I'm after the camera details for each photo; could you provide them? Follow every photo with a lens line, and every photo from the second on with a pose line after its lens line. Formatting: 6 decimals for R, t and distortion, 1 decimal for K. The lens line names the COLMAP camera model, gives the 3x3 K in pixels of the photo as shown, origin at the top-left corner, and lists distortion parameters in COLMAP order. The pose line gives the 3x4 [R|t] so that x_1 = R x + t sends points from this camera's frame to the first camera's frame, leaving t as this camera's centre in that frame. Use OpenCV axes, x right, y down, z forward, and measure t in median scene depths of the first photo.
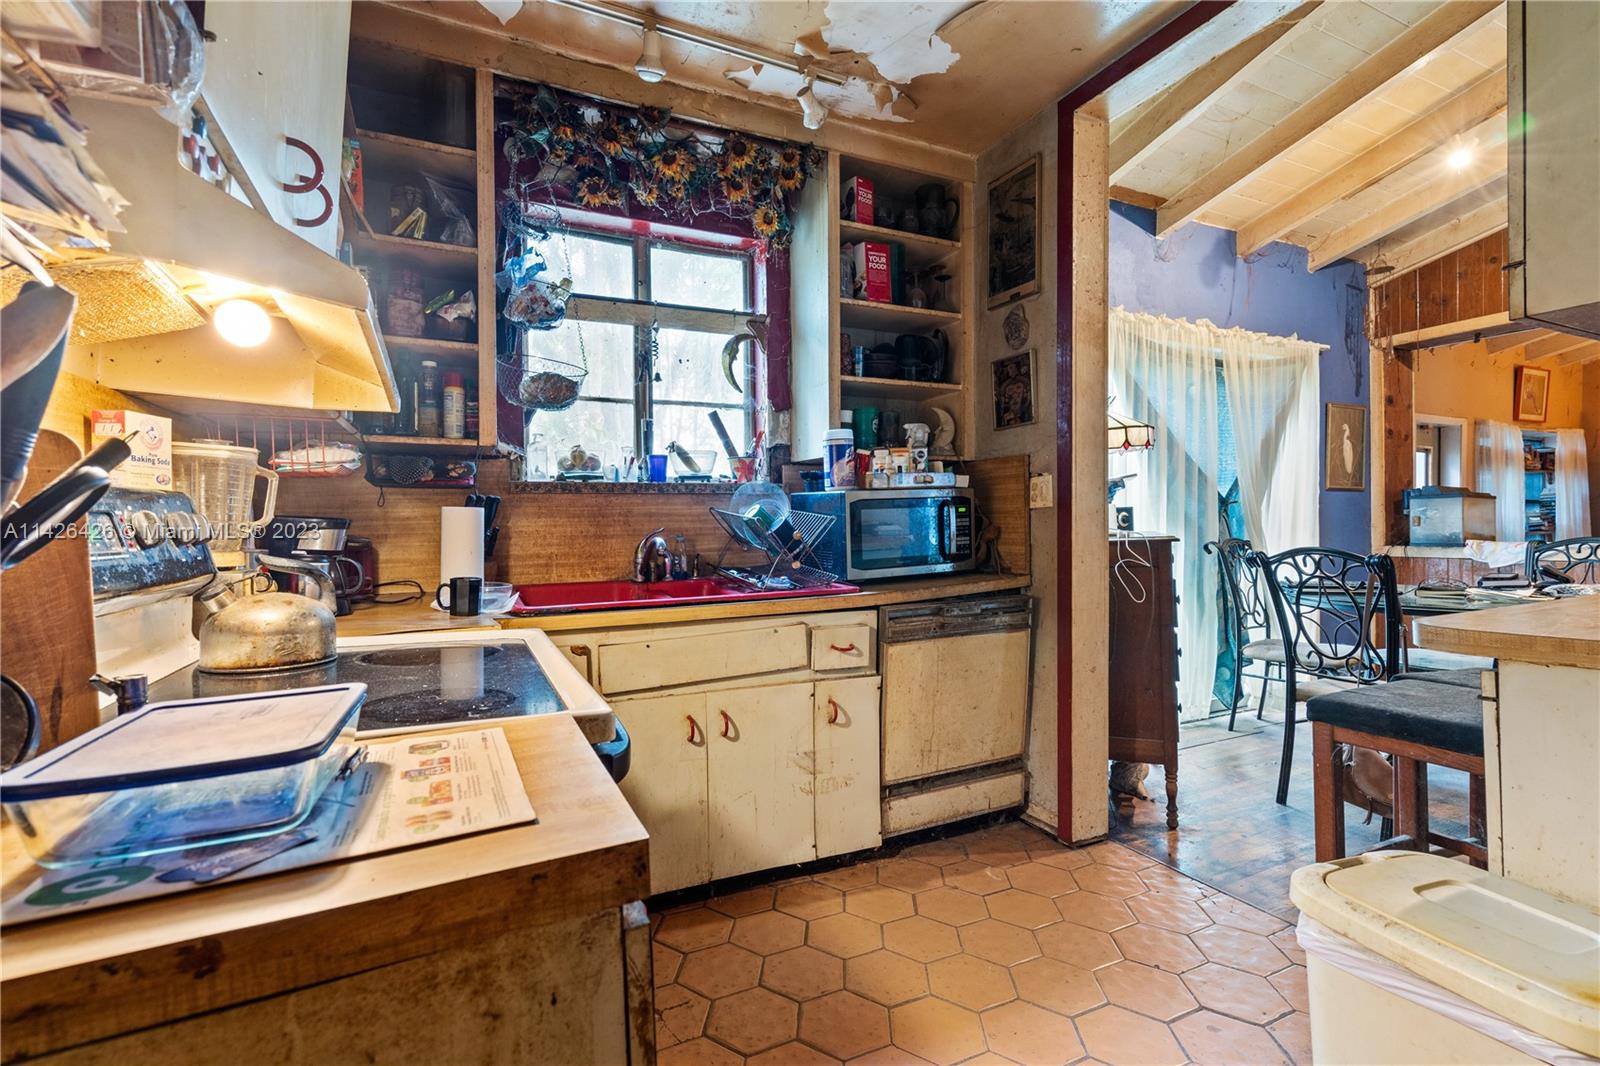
lens RADIAL K [[732.1, 0, 790.0], [0, 732.1, 527.3], [0, 0, 1]] dist [-0.005888, -0.000086]
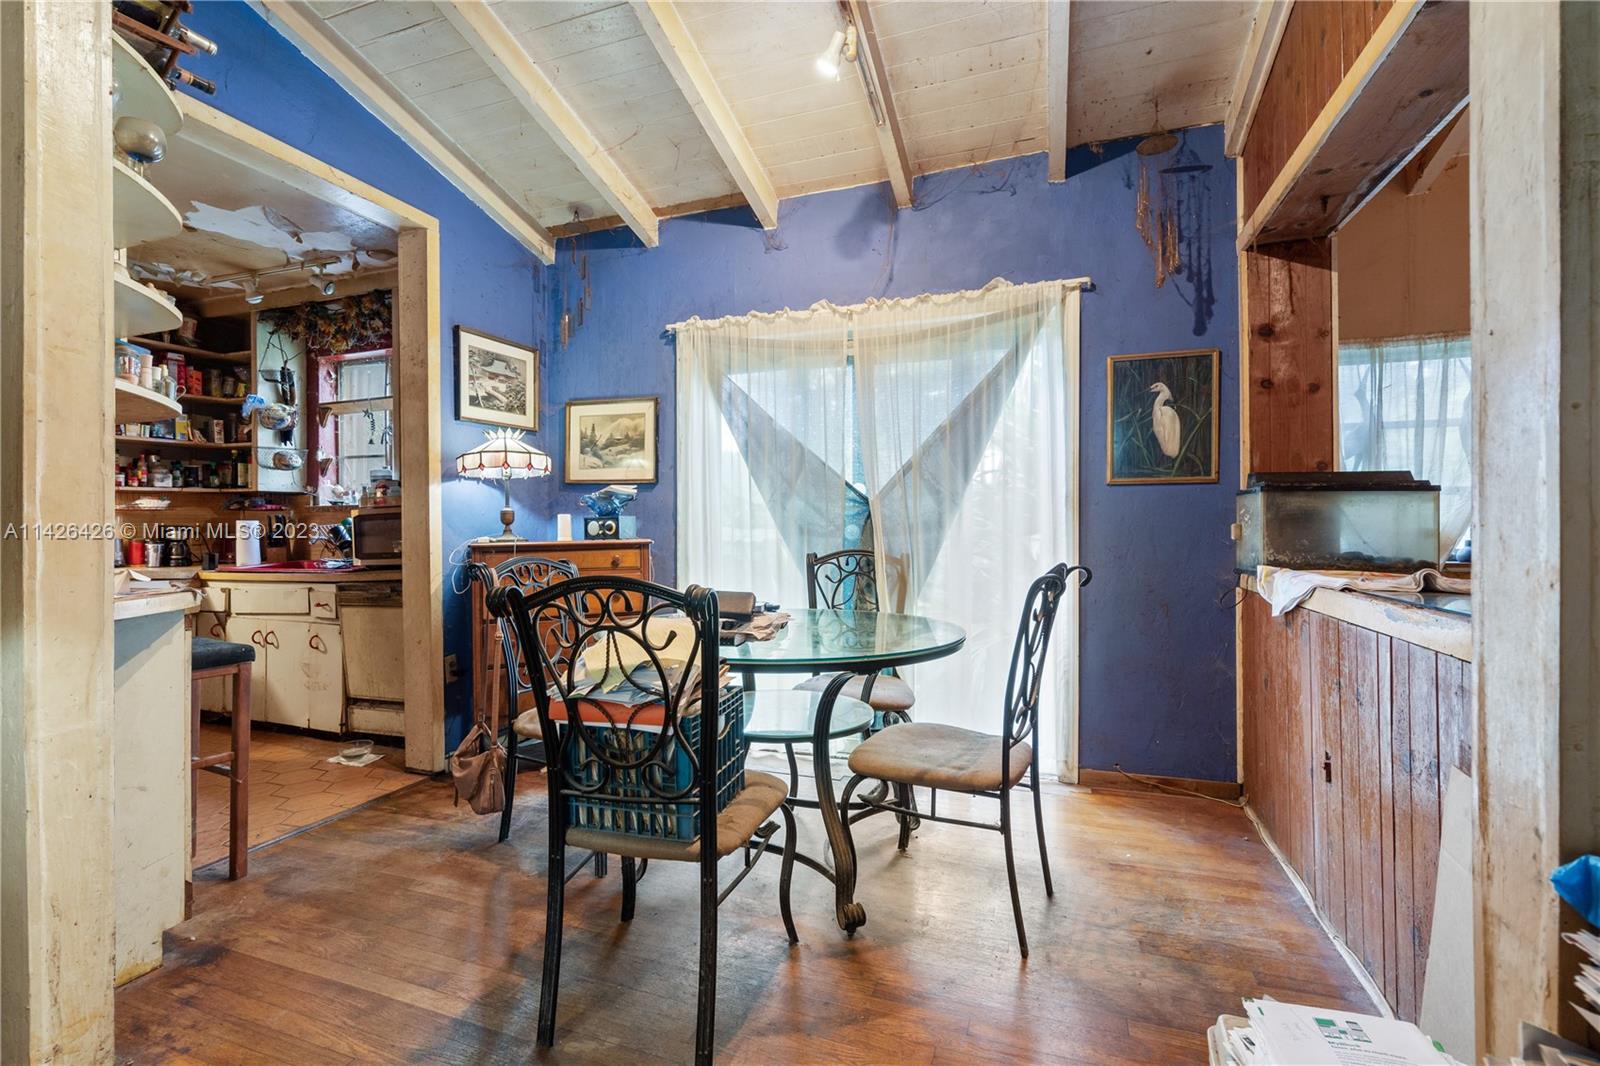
lens RADIAL K [[732.1, 0, 802.1], [0, 732.1, 525.3], [0, 0, 1]] dist [-0.005888, -0.000086]
pose [[0.704023, 0.005704, -0.710154, 1.164443], [-0.007142, 0.999974, 0.000951, -0.013358], [0.710141, 0.004403, 0.704046, 0.356516]]
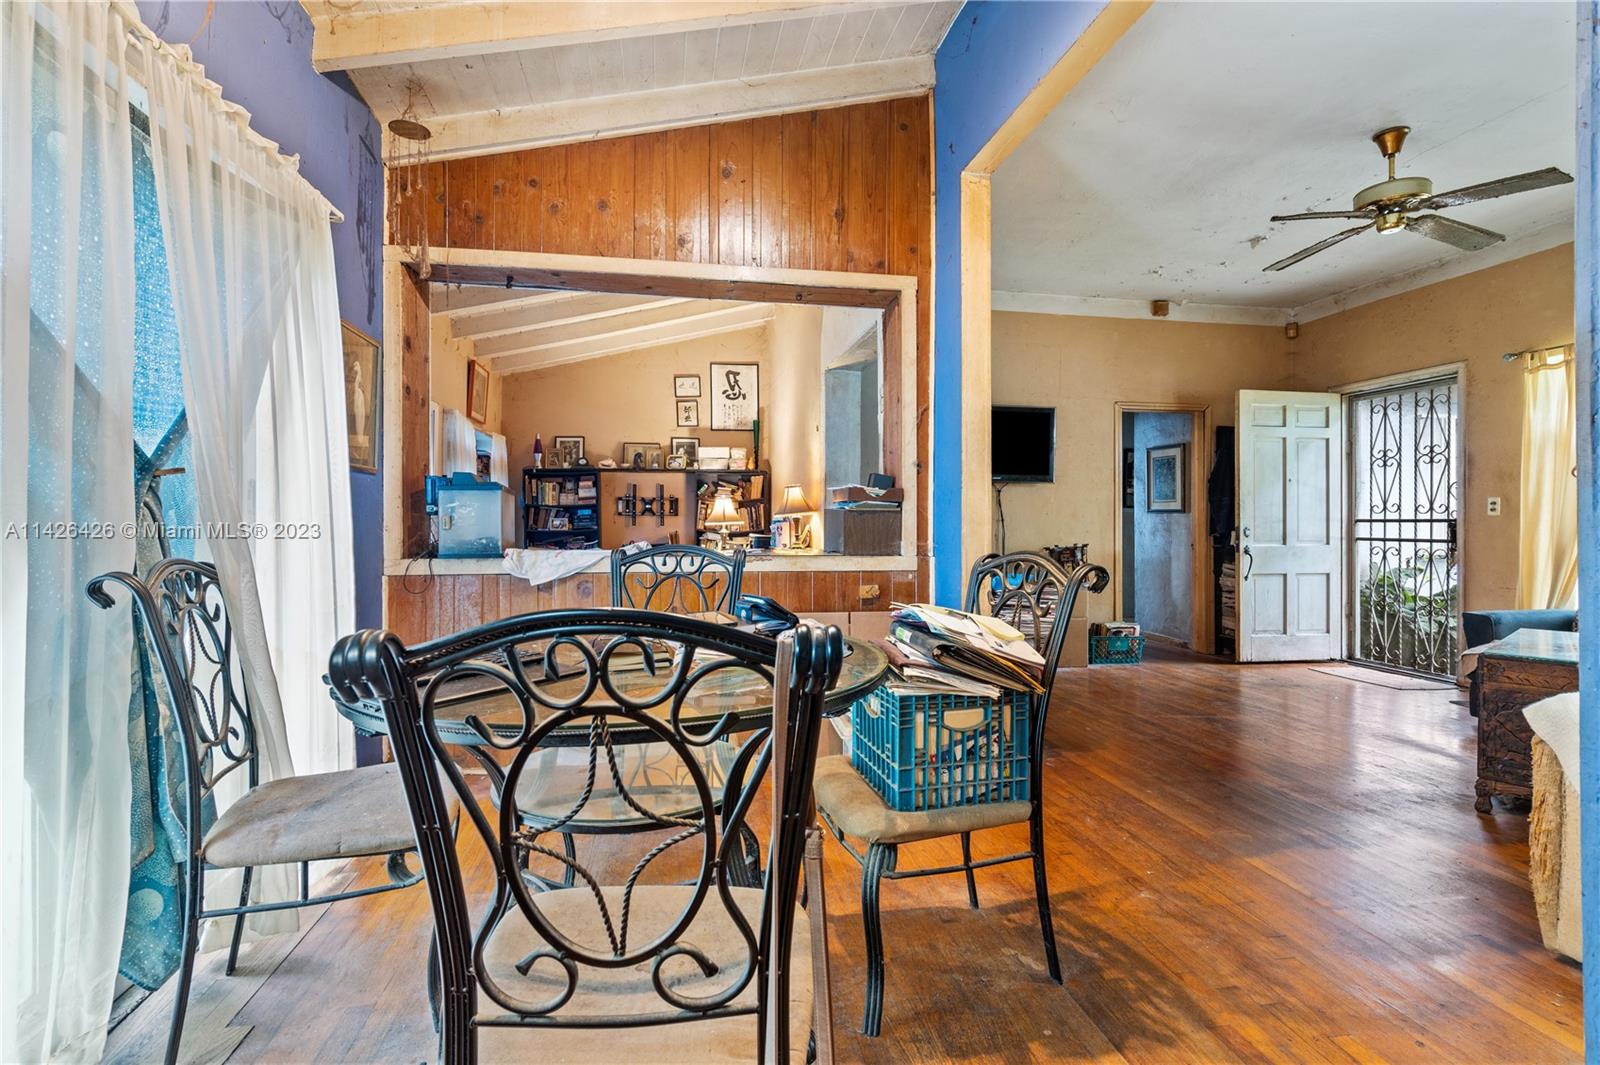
lens RADIAL K [[761.5, 0, 790.5], [0, 761.5, 521.3], [0, 0, 1]] dist [-0.015976, -0.000836]
pose [[0.284194, 0.010498, 0.958709, 0.301593], [0.001336, 0.999935, -0.011345, -0.001287], [-0.958766, 0.004505, 0.284162, 0.548732]]
